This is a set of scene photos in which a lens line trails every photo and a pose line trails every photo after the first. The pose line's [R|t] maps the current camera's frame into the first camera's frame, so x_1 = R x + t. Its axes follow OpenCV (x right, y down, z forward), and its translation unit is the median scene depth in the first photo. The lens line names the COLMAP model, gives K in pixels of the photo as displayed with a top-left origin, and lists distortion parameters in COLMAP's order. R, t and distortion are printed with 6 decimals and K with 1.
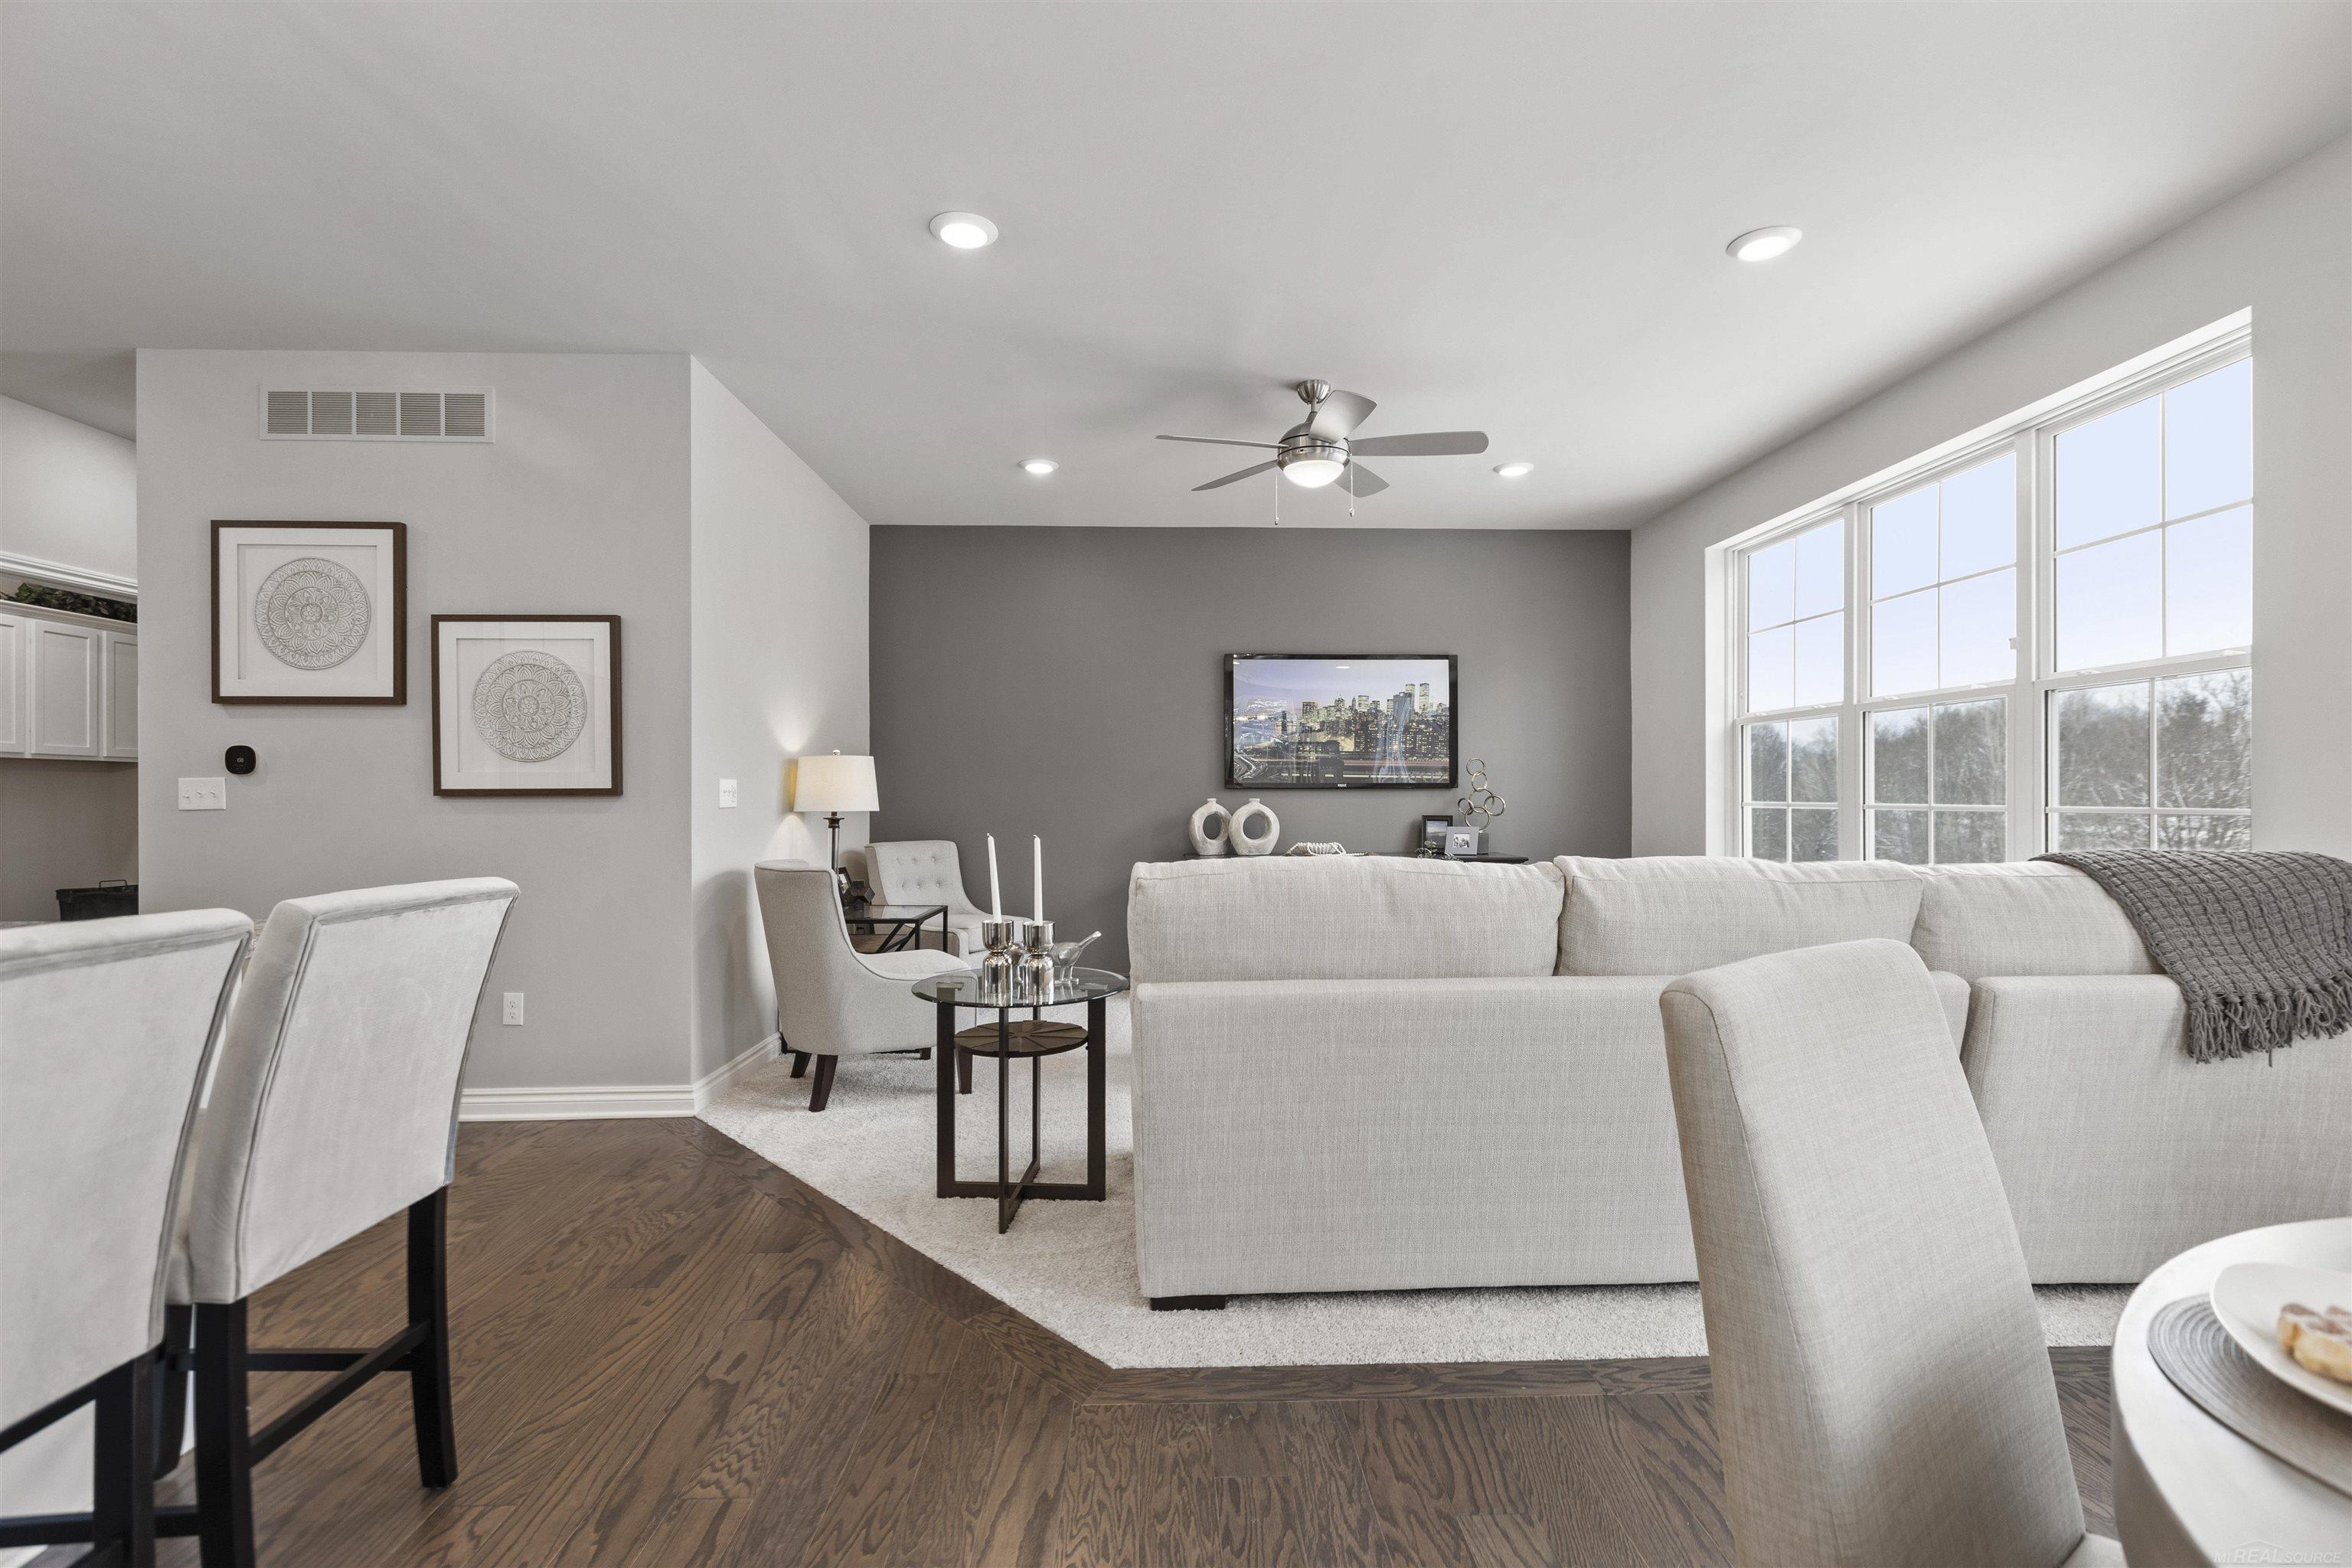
lens RADIAL K [[1052.4, 0, 1163.6], [0, 1052.4, 791.9], [0, 0, 1]] dist [0.003135, -0.000599]
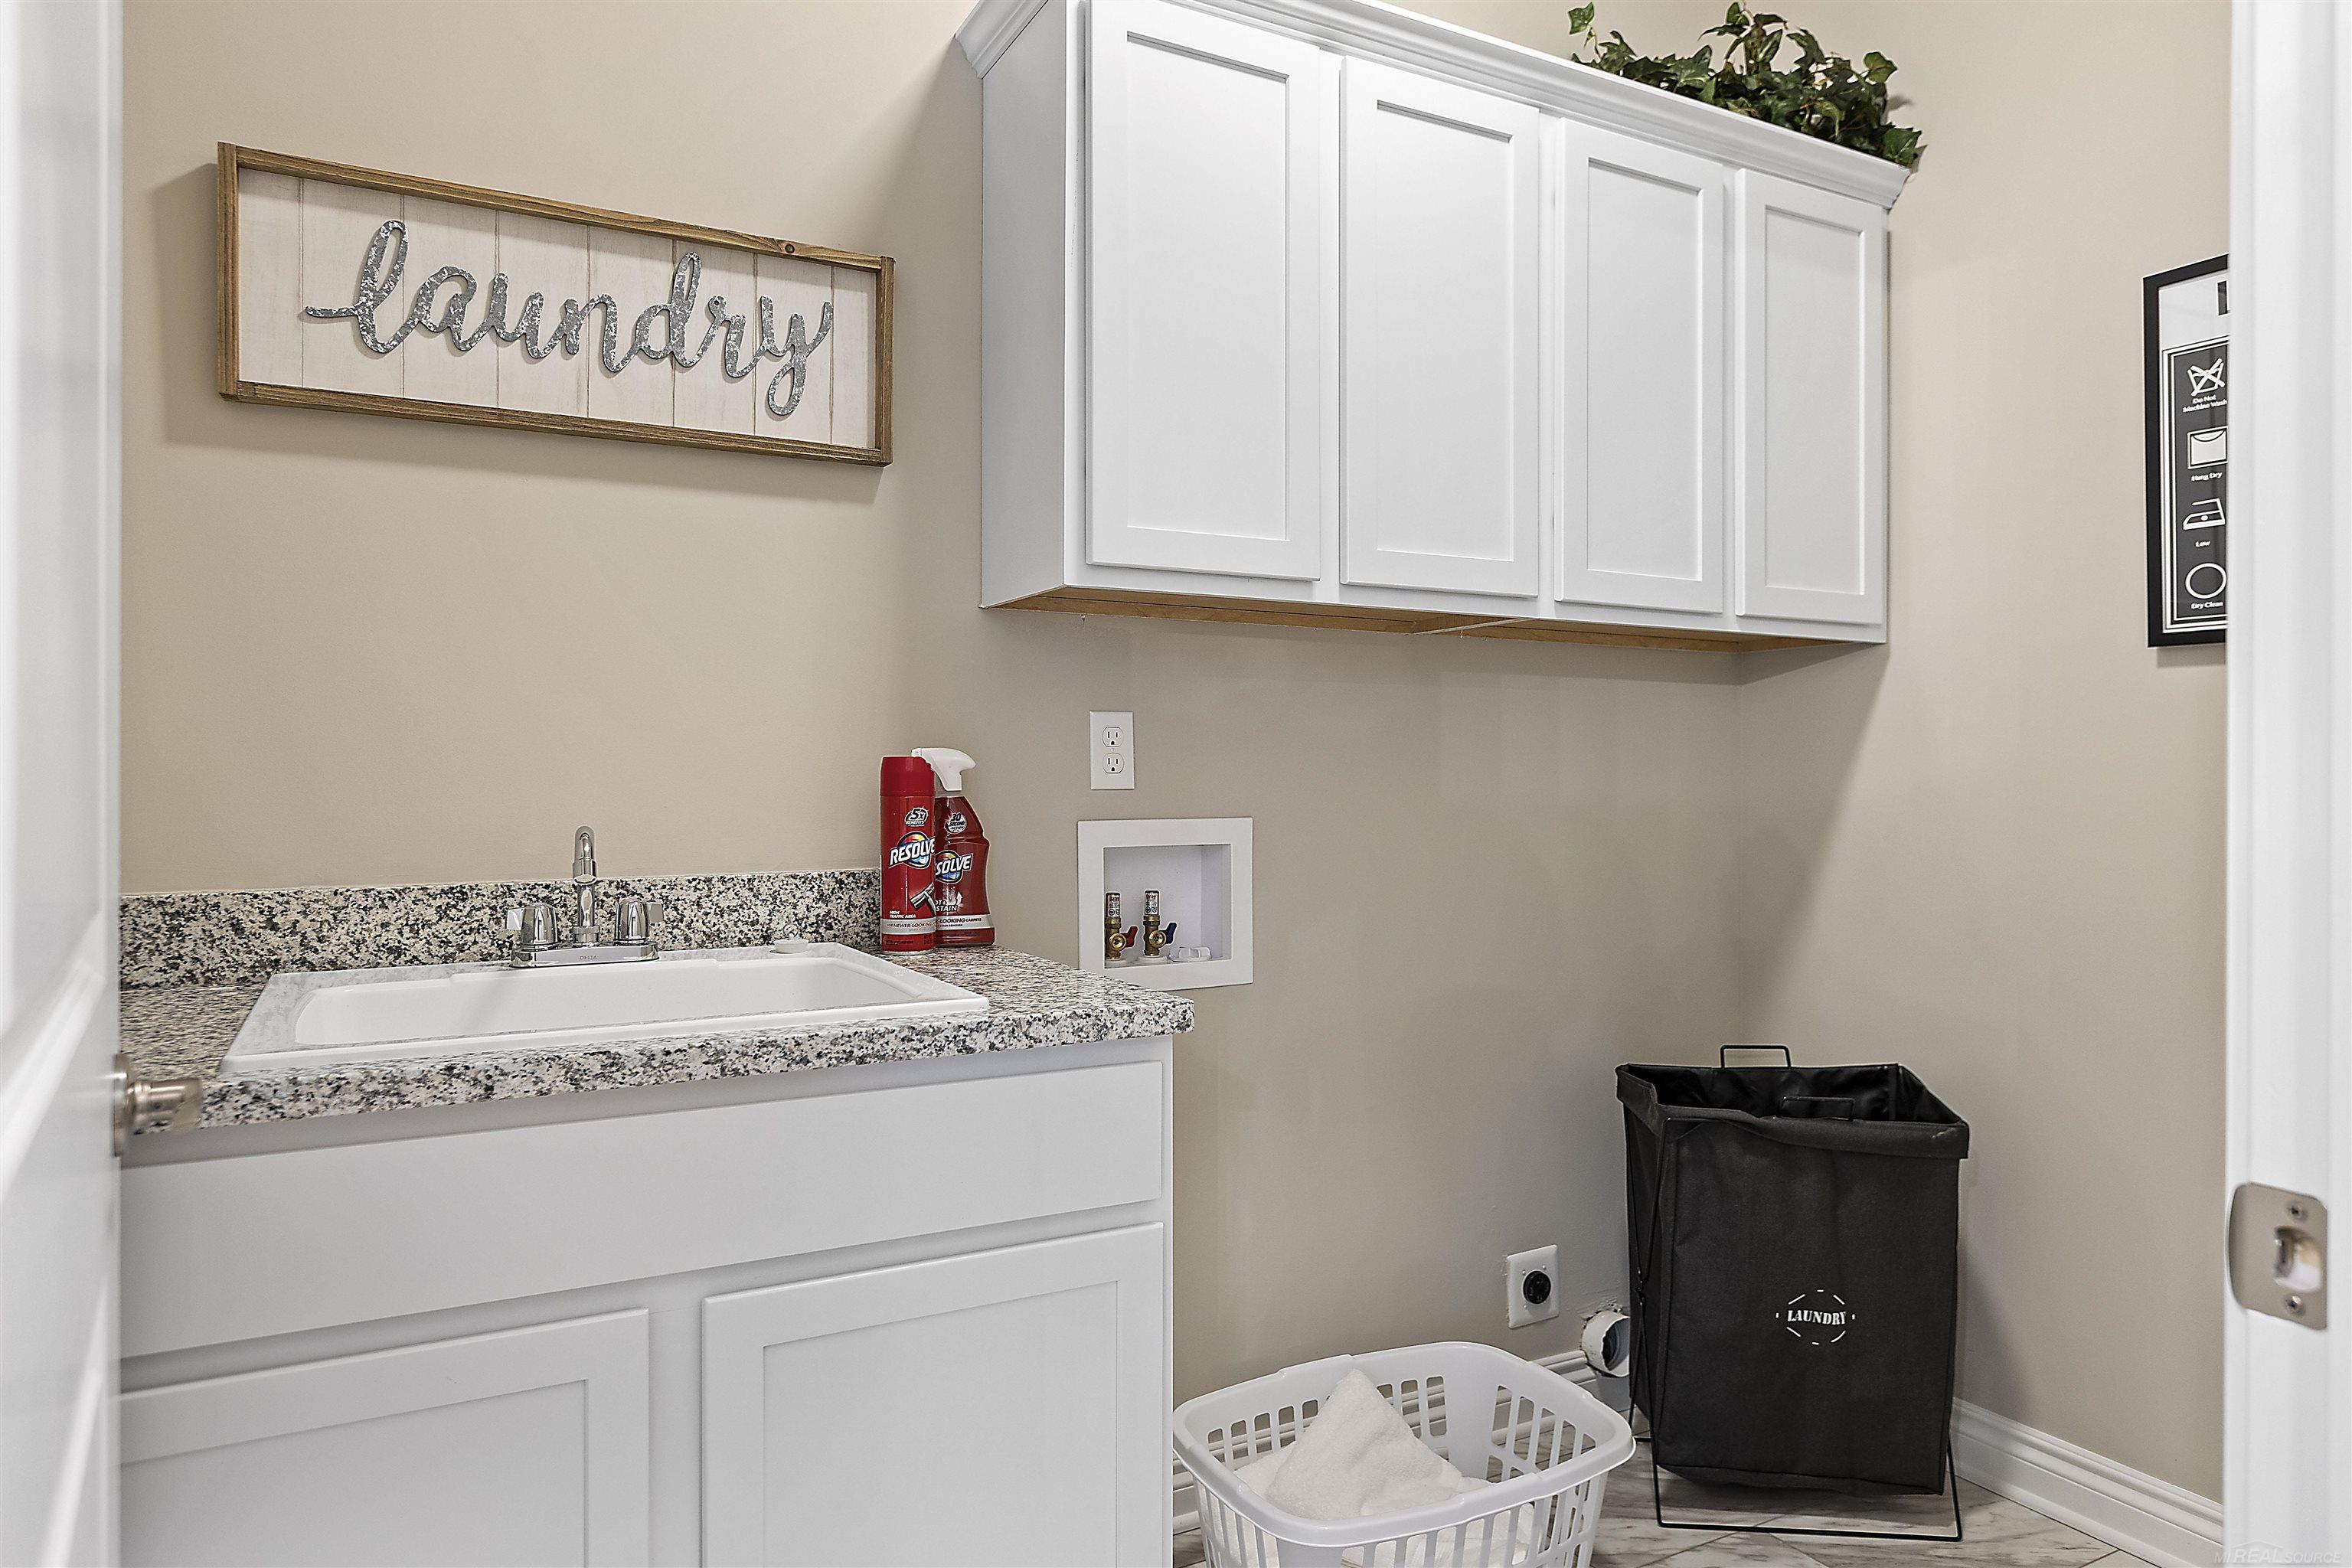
lens RADIAL K [[1466.9, 0, 1176.2], [0, 1466.9, 782.4], [0, 0, 1]] dist [0.002135, 0.000180]
pose [[0.460768, 0.007084, -0.887492, -0.746127], [-0.001805, 0.999974, 0.007045, 0.008833], [0.887519, -0.001644, 0.460769, 0.705671]]
